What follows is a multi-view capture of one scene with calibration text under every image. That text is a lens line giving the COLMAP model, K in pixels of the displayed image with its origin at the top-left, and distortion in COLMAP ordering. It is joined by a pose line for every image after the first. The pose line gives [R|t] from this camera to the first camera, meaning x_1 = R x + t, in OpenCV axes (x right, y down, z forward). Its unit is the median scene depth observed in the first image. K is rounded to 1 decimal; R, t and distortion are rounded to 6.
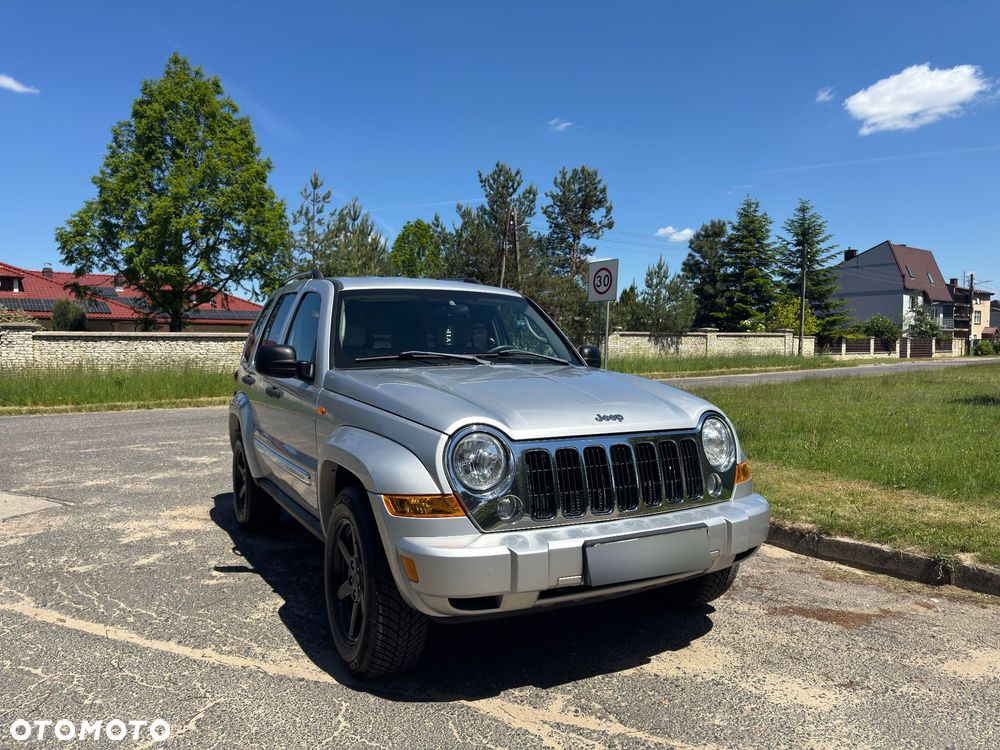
lens RADIAL K [[712.3, 0, 495.2], [0, 712.3, 369.8], [0, 0, 1]] dist [0.054809, -0.073908]
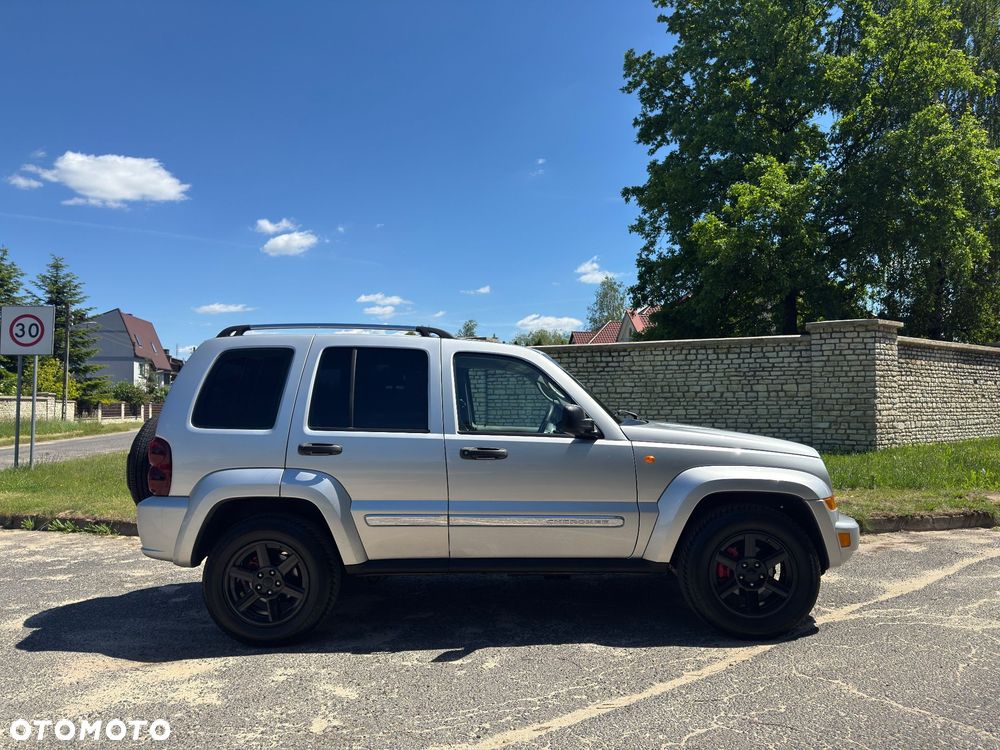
lens RADIAL K [[705.1, 0, 495.7], [0, 705.1, 379.7], [0, 0, 1]] dist [0.093685, -0.127644]
pose [[0.482816, 0.035219, 0.875013, -0.204127], [0.032265, 0.997797, -0.057965, -0.002180], [-0.875127, 0.056218, 0.480616, 0.091652]]
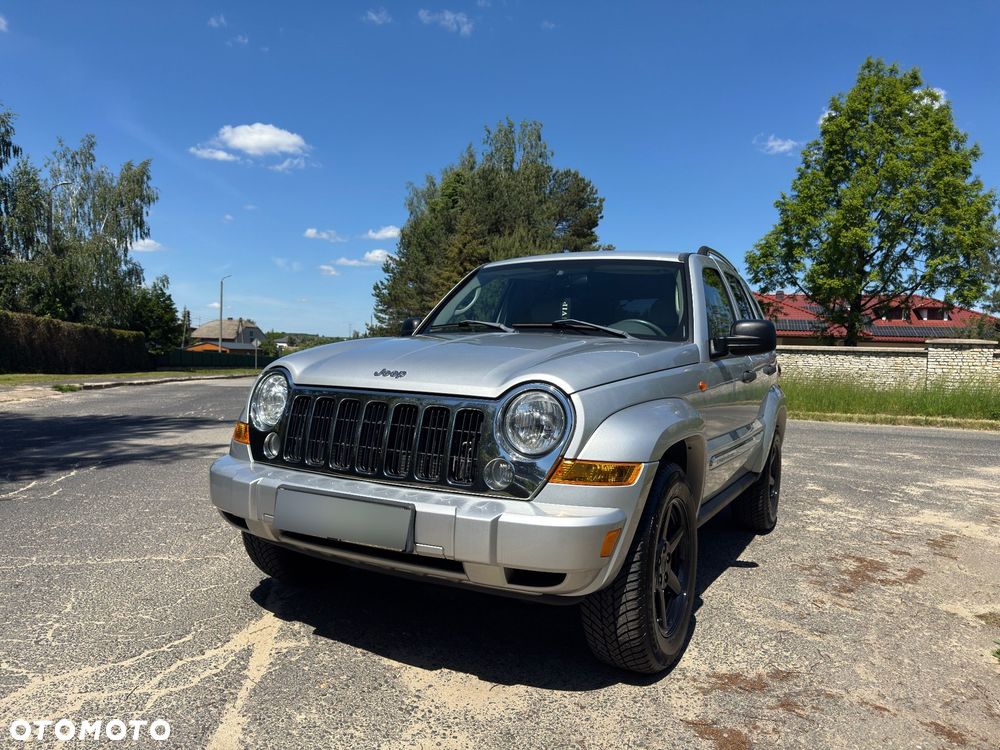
lens RADIAL K [[707.5, 0, 483.9], [0, 707.5, 387.4], [0, 0, 1]] dist [0.046057, -0.060633]
pose [[0.529133, 0.055839, -0.846699, 0.117795], [-0.062085, 0.997706, 0.026999, 0.006491], [0.846264, 0.038281, 0.531386, 0.075681]]
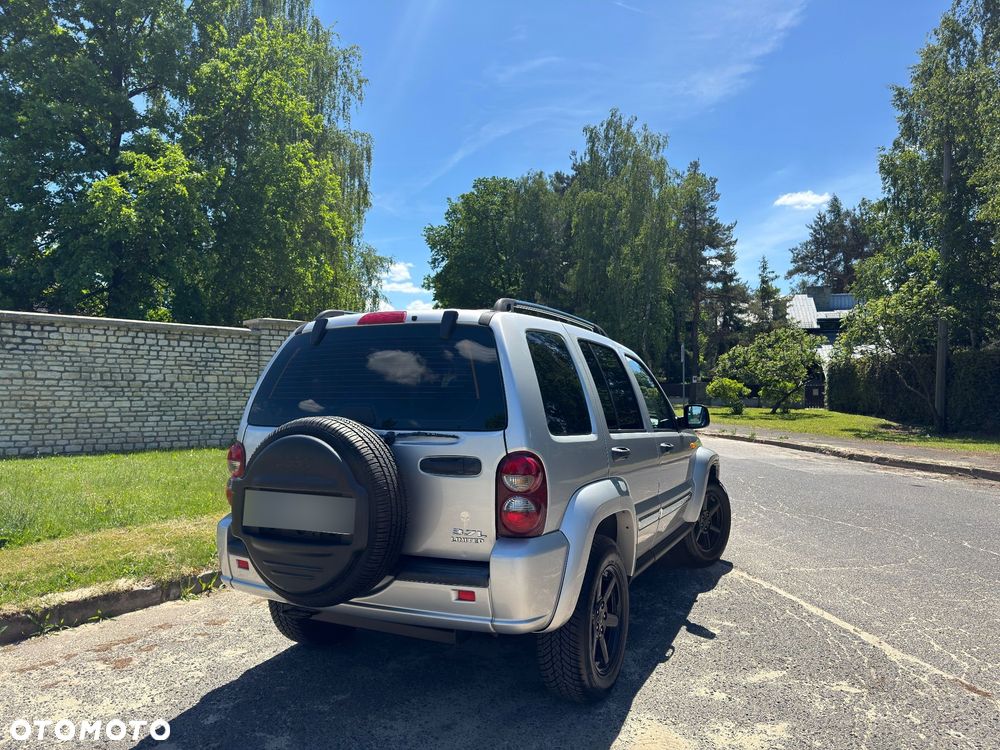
lens RADIAL K [[726.2, 0, 501.4], [0, 726.2, 360.8], [0, 0, 1]] dist [0.009814, -0.001037]
pose [[-0.588461, 0.038195, 0.807623, -0.192294], [0.019164, 0.999262, -0.033294, -0.012301], [-0.808298, -0.004115, -0.588759, 0.320182]]
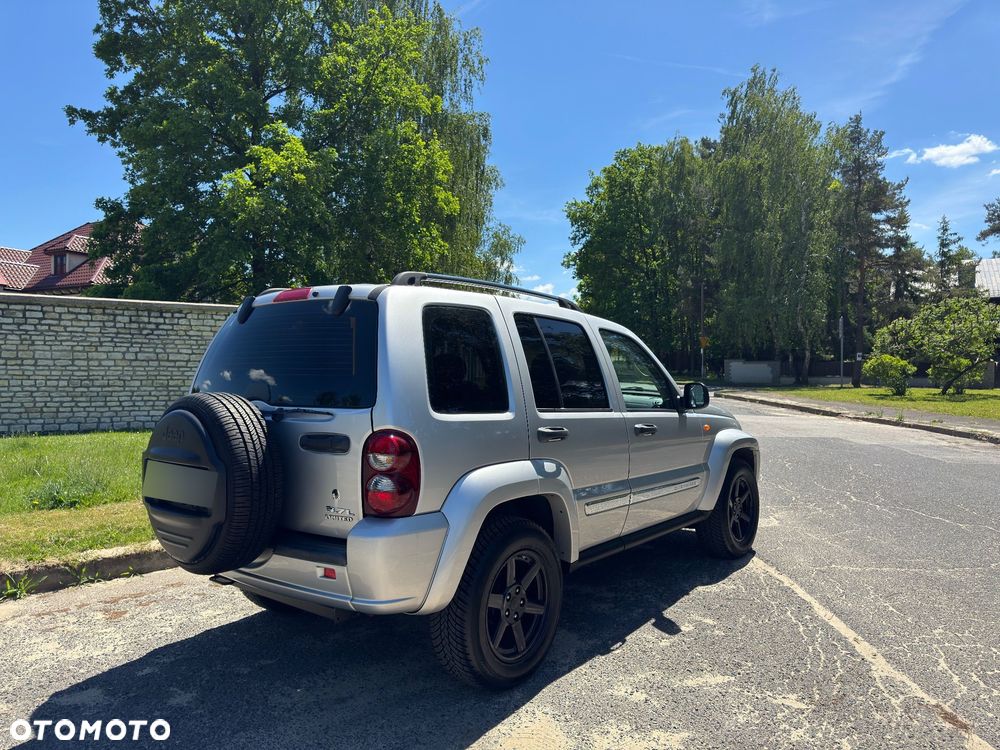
lens RADIAL K [[727.6, 0, 483.8], [0, 727.6, 375.3], [0, 0, 1]] dist [0.005000, 0.003633]
pose [[-0.387403, 0.000862, 0.921910, -0.206296], [0.024441, 0.999658, 0.009336, -0.011014], [-0.921587, 0.026149, -0.387291, 0.286532]]
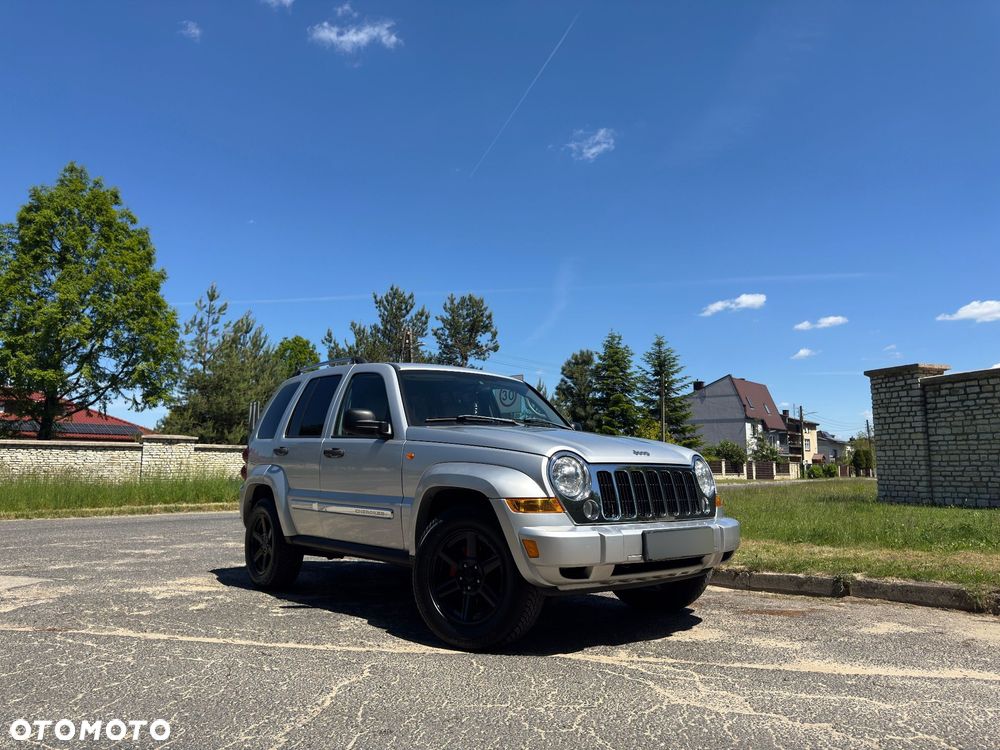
lens RADIAL K [[716.3, 0, 498.7], [0, 716.3, 371.6], [0, 0, 1]] dist [0.065266, -0.080744]
pose [[0.981339, 0.034198, 0.189219, -0.047939], [-0.001592, 0.985469, -0.169850, 0.018207], [-0.192278, 0.166379, 0.967133, -0.044288]]
